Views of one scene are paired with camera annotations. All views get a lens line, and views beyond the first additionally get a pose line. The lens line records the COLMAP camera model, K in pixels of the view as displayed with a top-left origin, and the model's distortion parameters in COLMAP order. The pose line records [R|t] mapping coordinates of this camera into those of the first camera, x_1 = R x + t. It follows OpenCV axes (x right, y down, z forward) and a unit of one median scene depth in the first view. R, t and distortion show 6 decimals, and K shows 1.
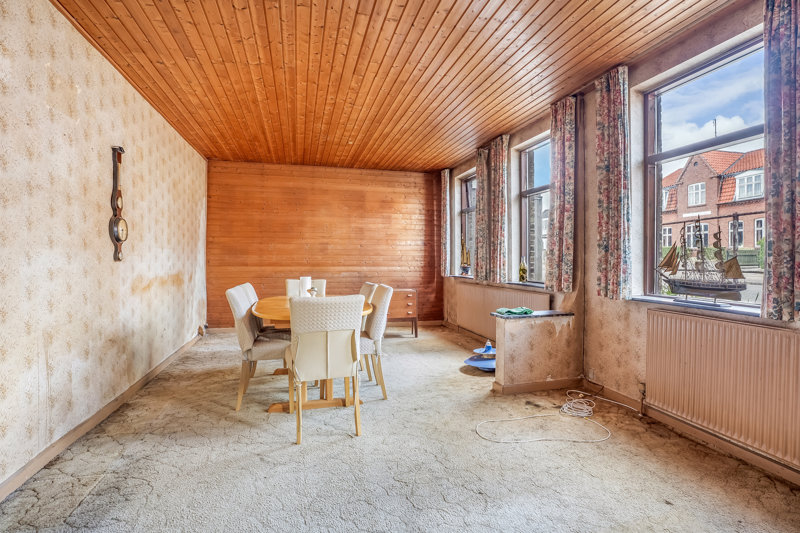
lens RADIAL K [[402.5, 0, 398.6], [0, 402.5, 266.0], [0, 0, 1]] dist [-0.001595, -0.000083]
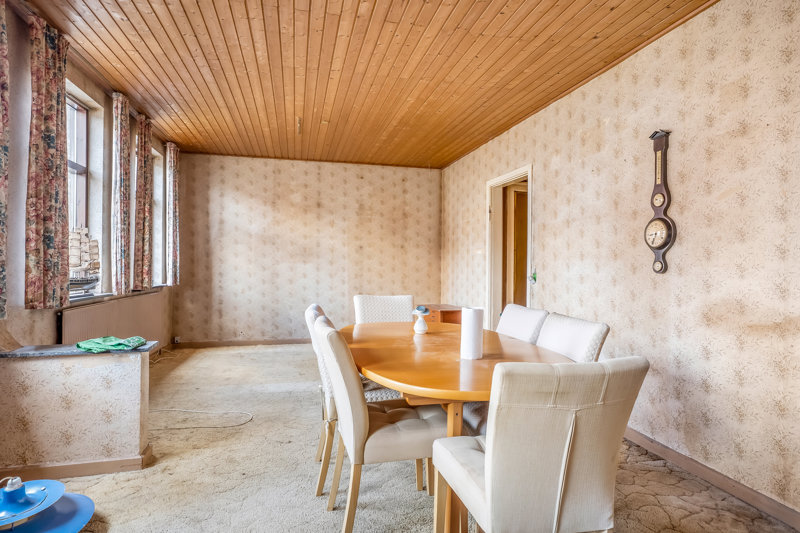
lens RADIAL K [[438.7, 0, 401.5], [0, 438.7, 265.1], [0, 0, 1]] dist [-0.000221, -0.000012]
pose [[-0.999593, -0.019182, 0.021100, -0.245114], [-0.018688, 0.999552, 0.023398, -0.046371], [-0.021539, 0.022994, -0.999504, 2.282171]]
